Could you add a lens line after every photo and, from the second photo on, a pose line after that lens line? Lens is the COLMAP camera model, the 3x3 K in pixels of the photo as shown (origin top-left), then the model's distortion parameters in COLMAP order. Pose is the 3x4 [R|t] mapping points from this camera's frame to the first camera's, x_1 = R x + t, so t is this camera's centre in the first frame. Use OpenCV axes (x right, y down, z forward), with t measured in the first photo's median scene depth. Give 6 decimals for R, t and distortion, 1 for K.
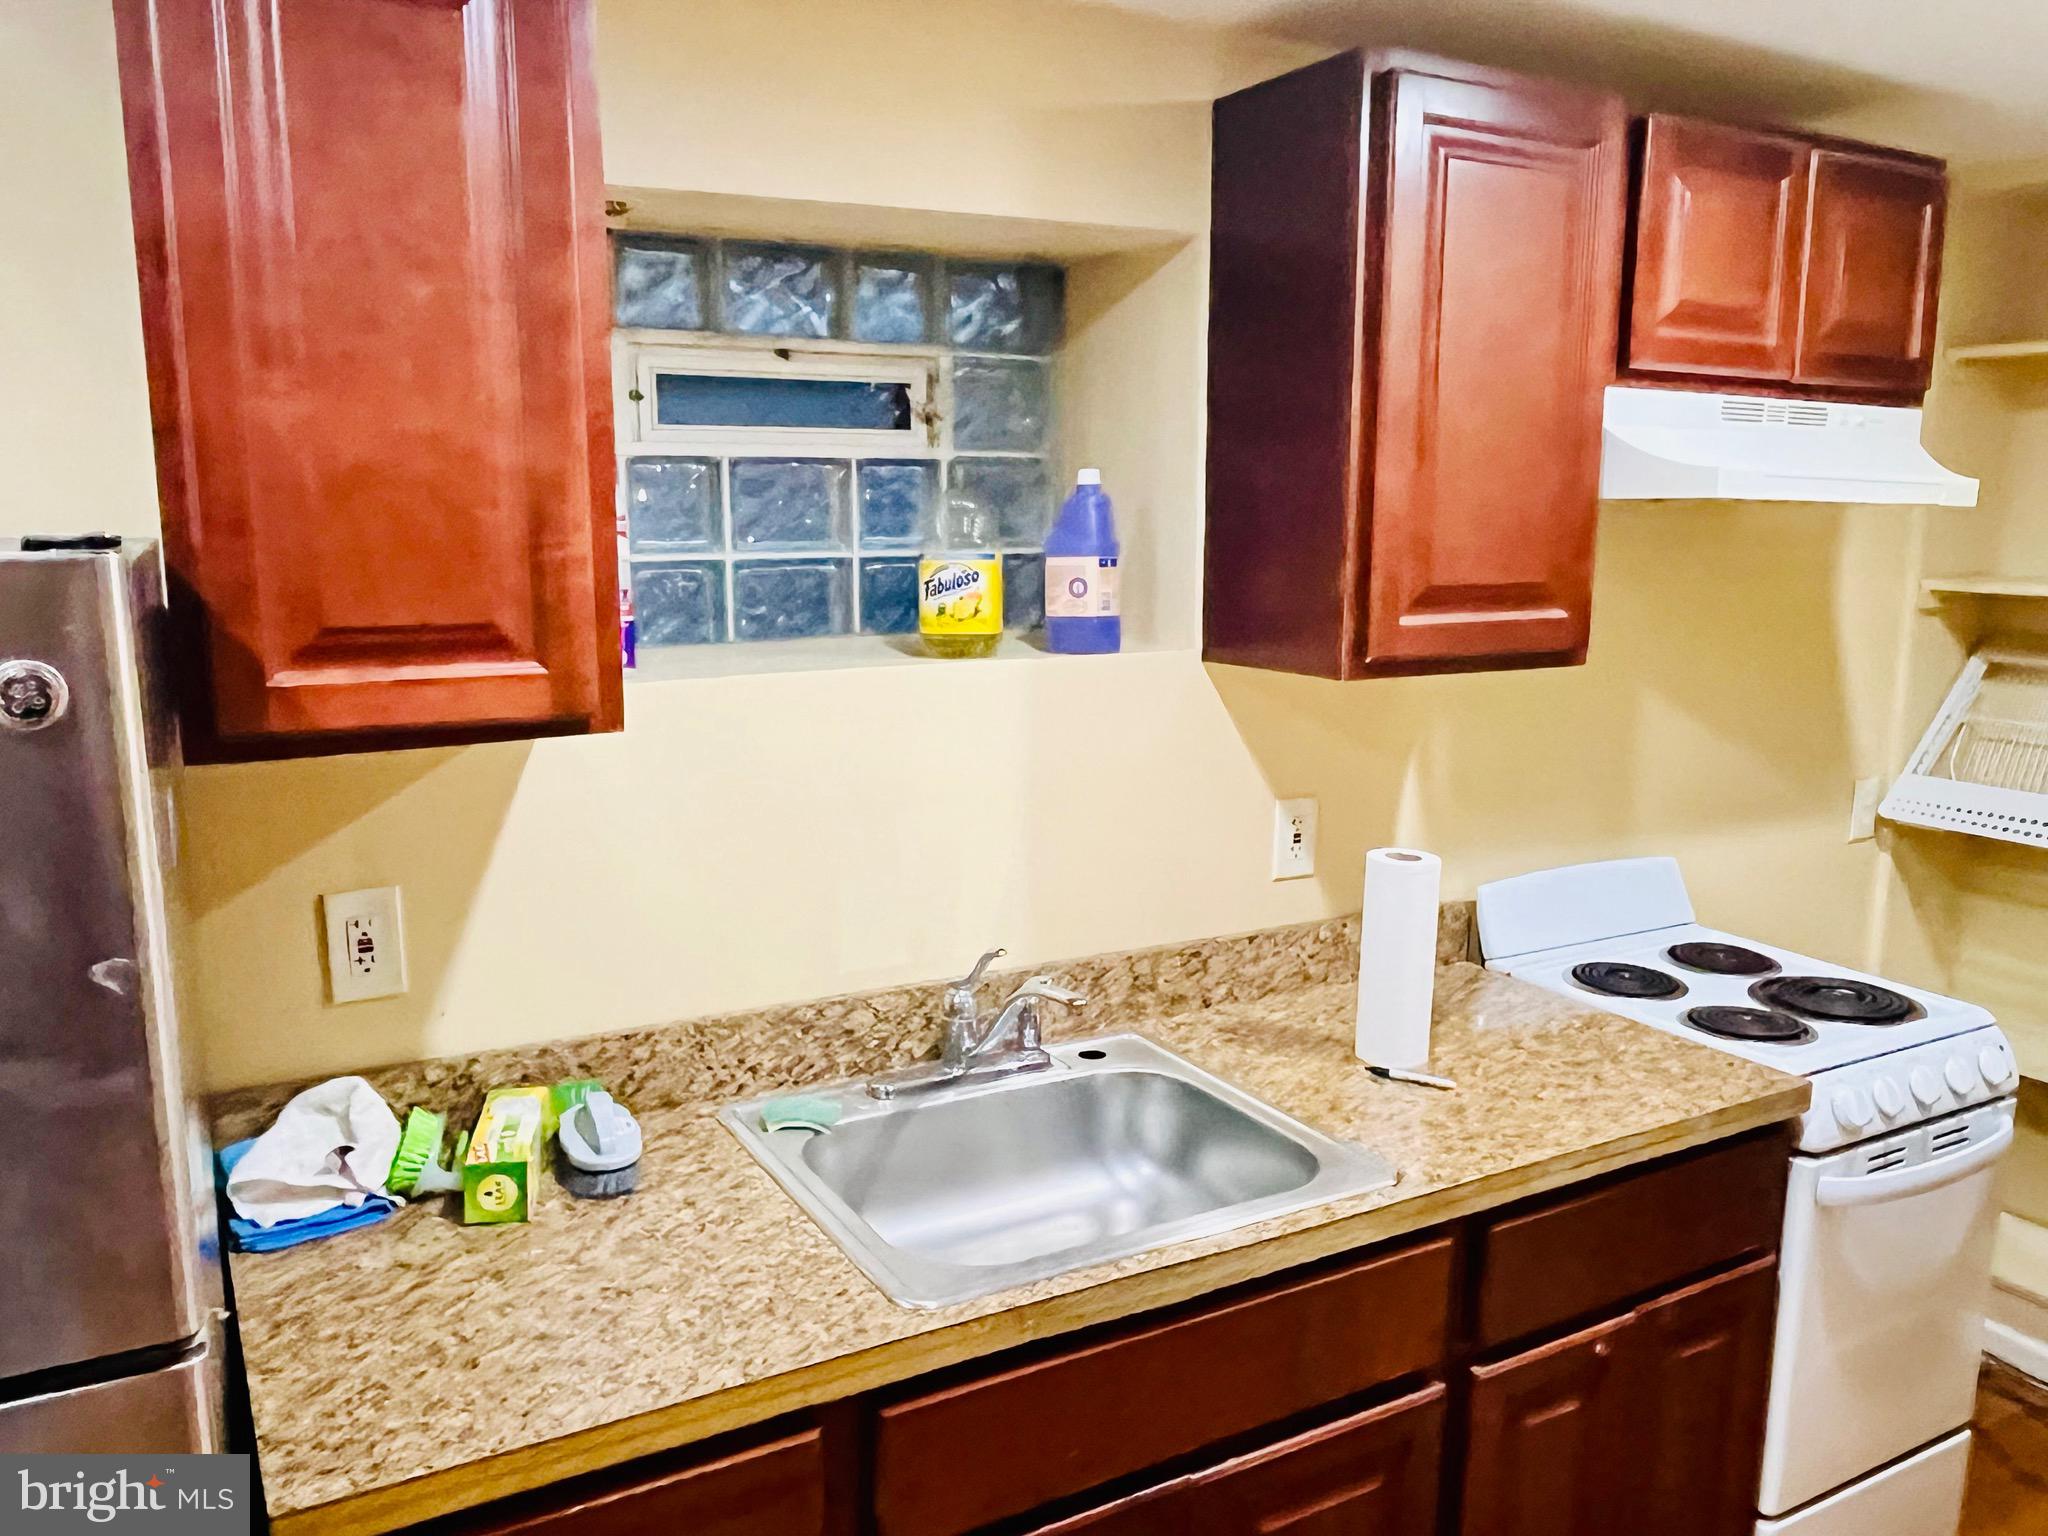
lens RADIAL K [[1548.0, 0, 1023.3], [0, 1548.0, 771.3], [0, 0, 1]] dist [-0.007466, 0.004556]
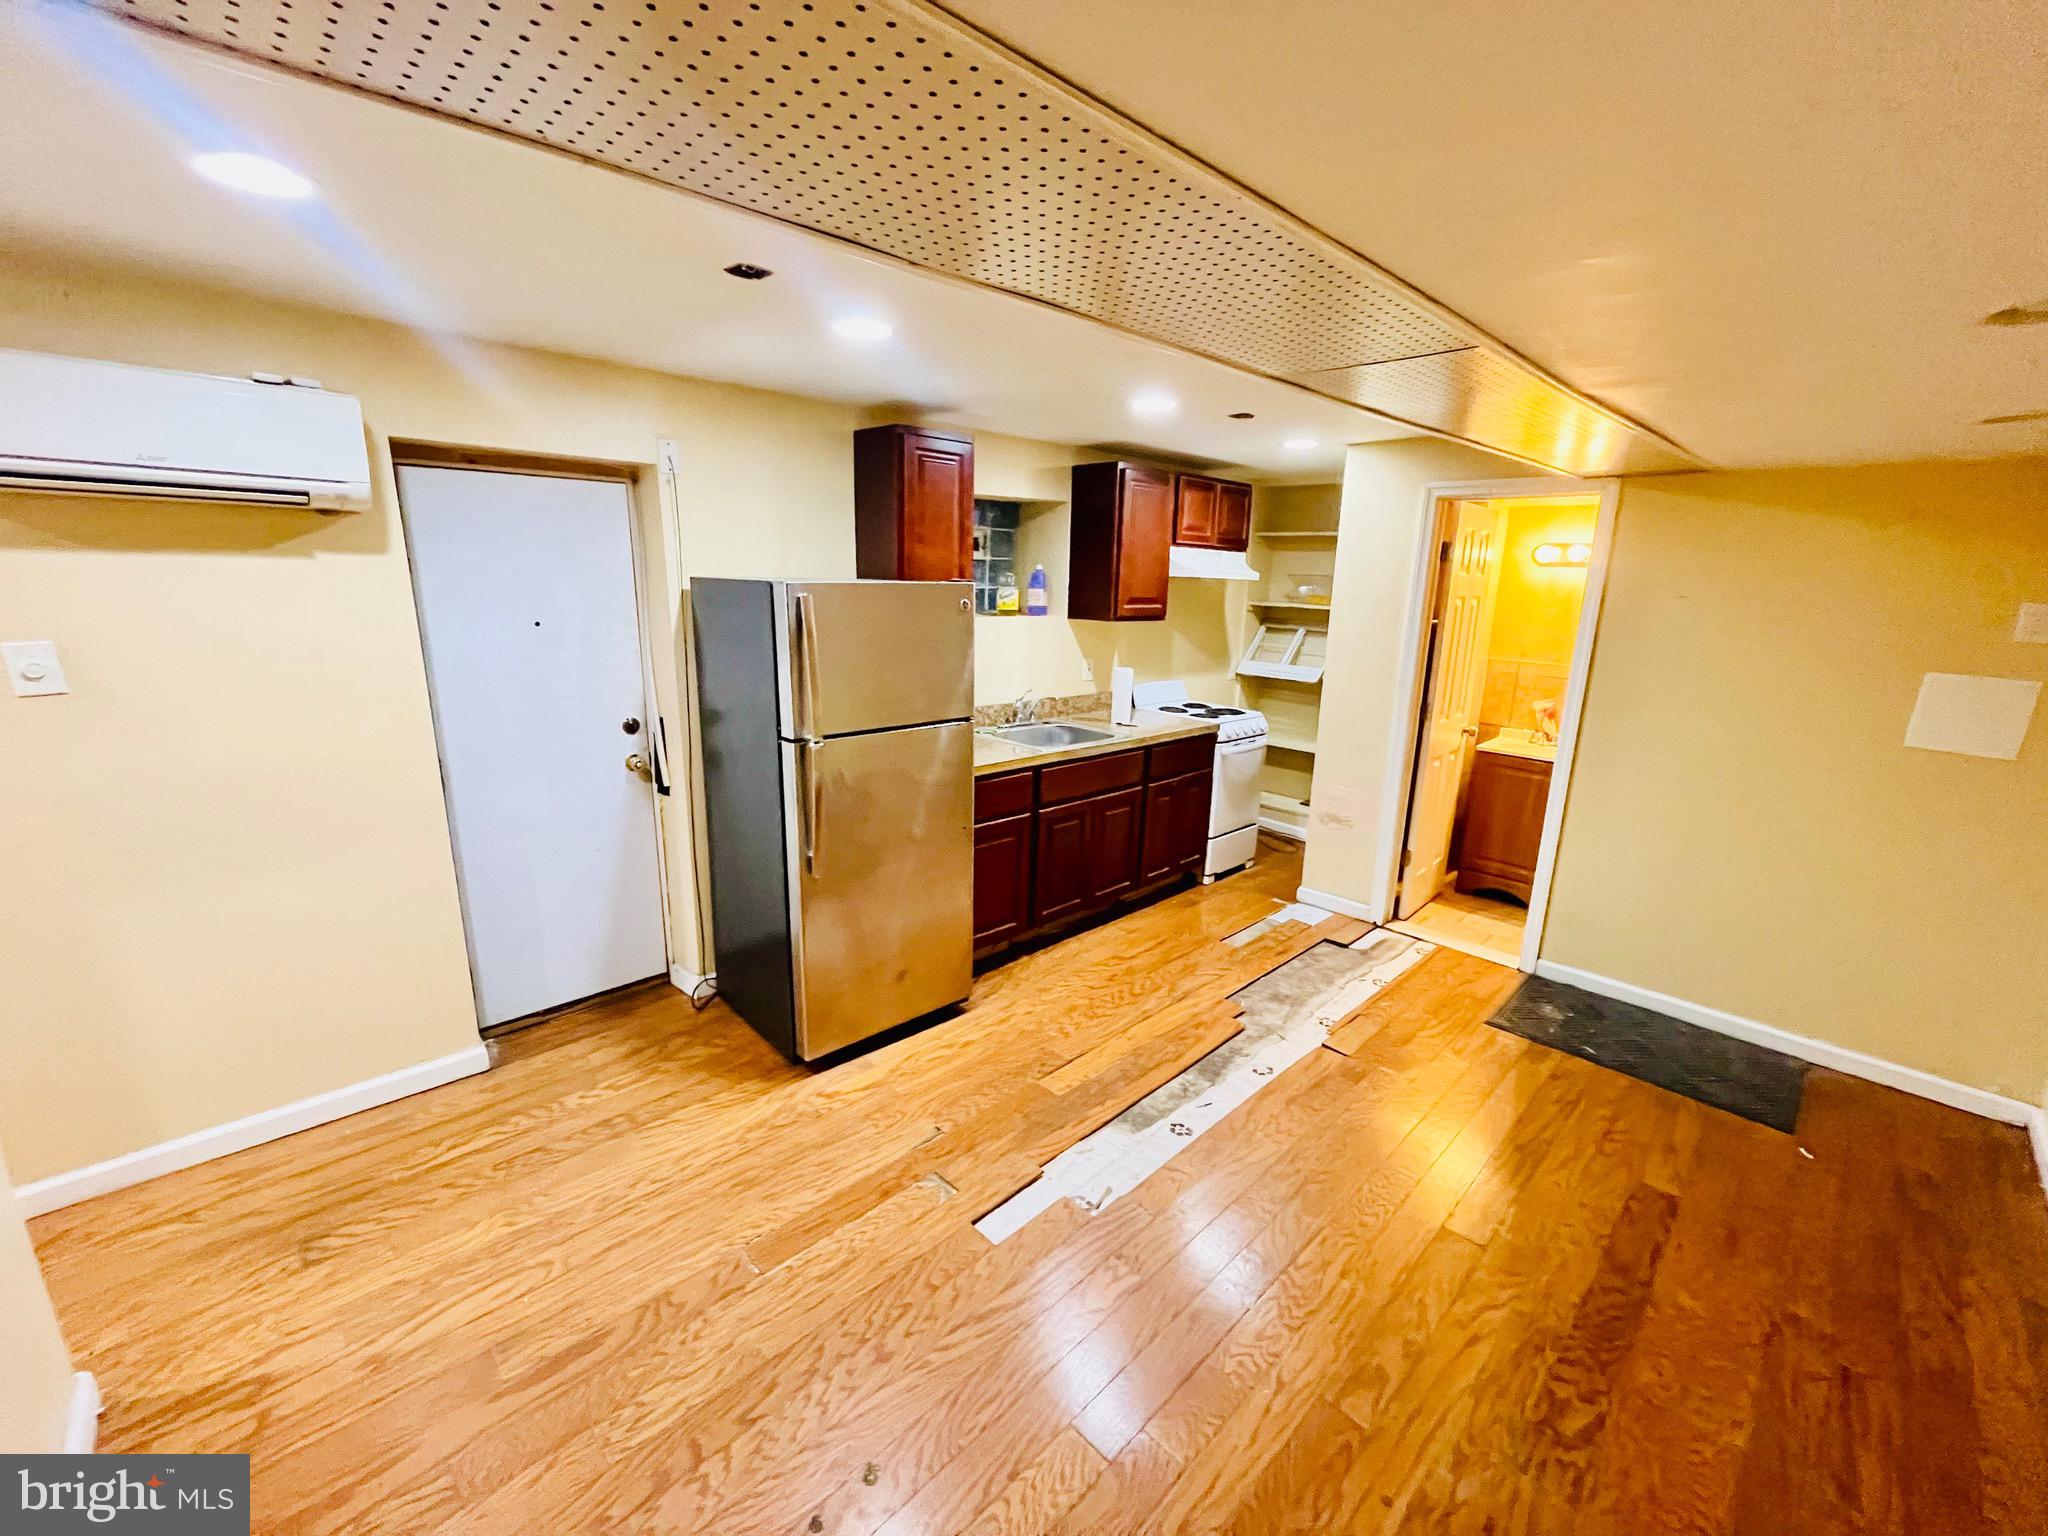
lens RADIAL K [[843.9, 0, 1027.8], [0, 843.9, 768.7], [0, 0, 1]] dist [-0.004171, 0.000298]
pose [[0.967491, -0.036495, 0.250257, -0.506247], [0.021276, 0.997771, 0.063255, 0.160745], [-0.252007, -0.055874, 0.966111, -0.961022]]
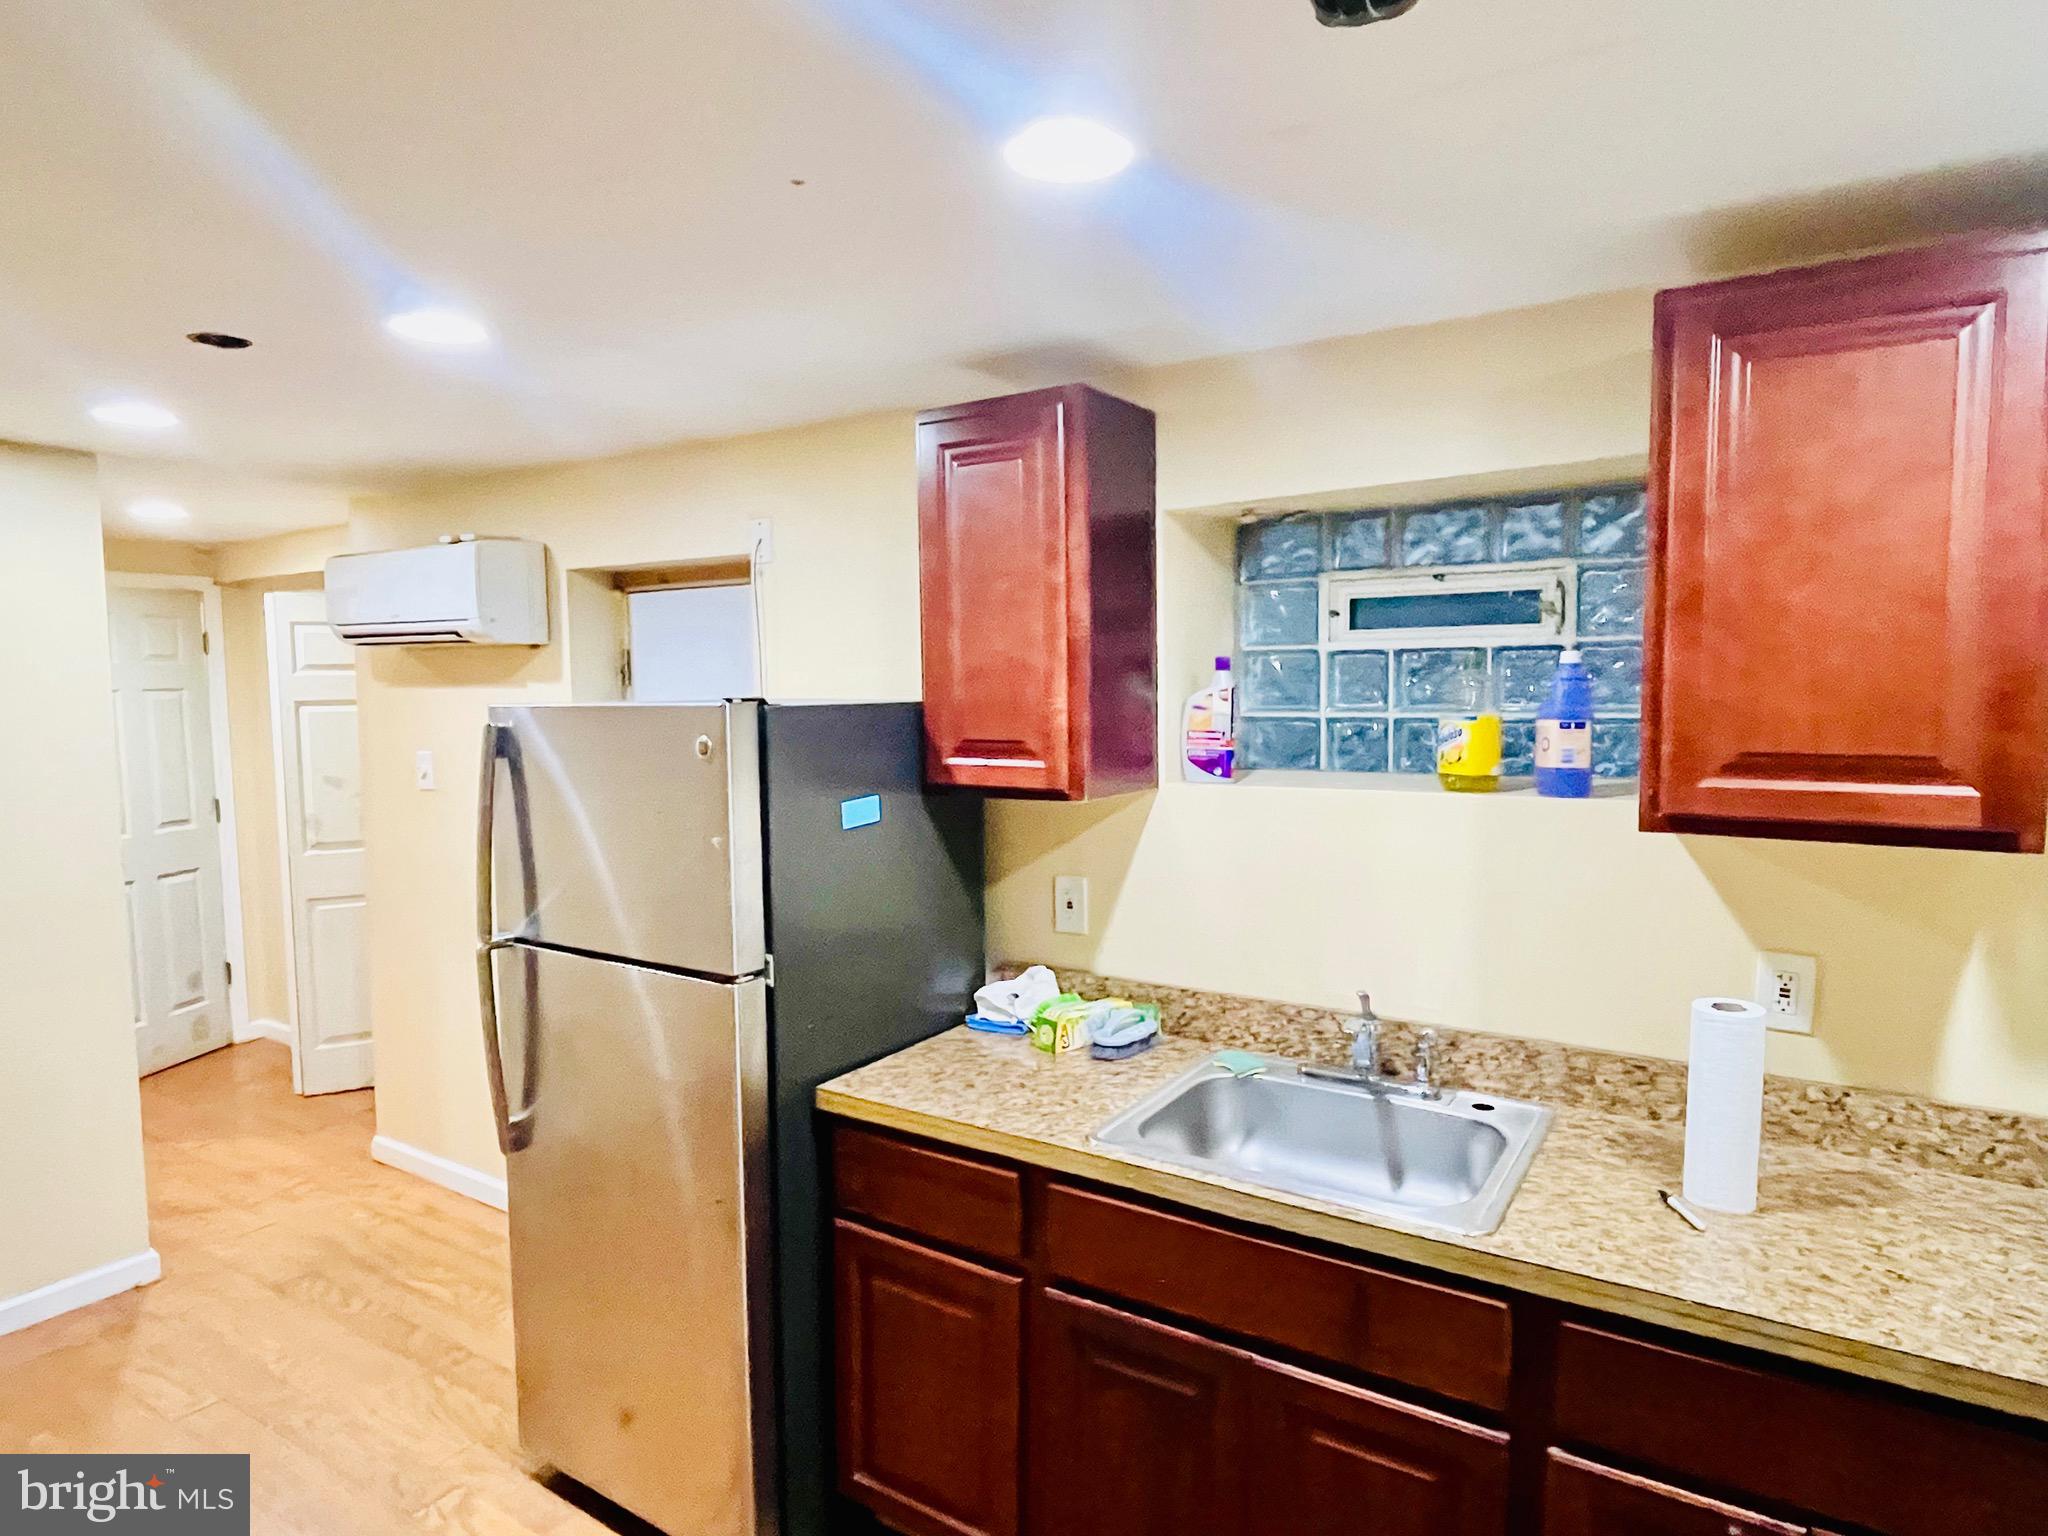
lens RADIAL K [[1204.8, 0, 1022.8], [0, 1204.8, 769.3], [0, 0, 1]] dist [-0.006217, -0.002594]
pose [[0.457484, 0.057333, -0.887368, 0.717845], [-0.140292, 0.990075, -0.008359, -0.029839], [0.878081, 0.128314, 0.460986, 0.172213]]
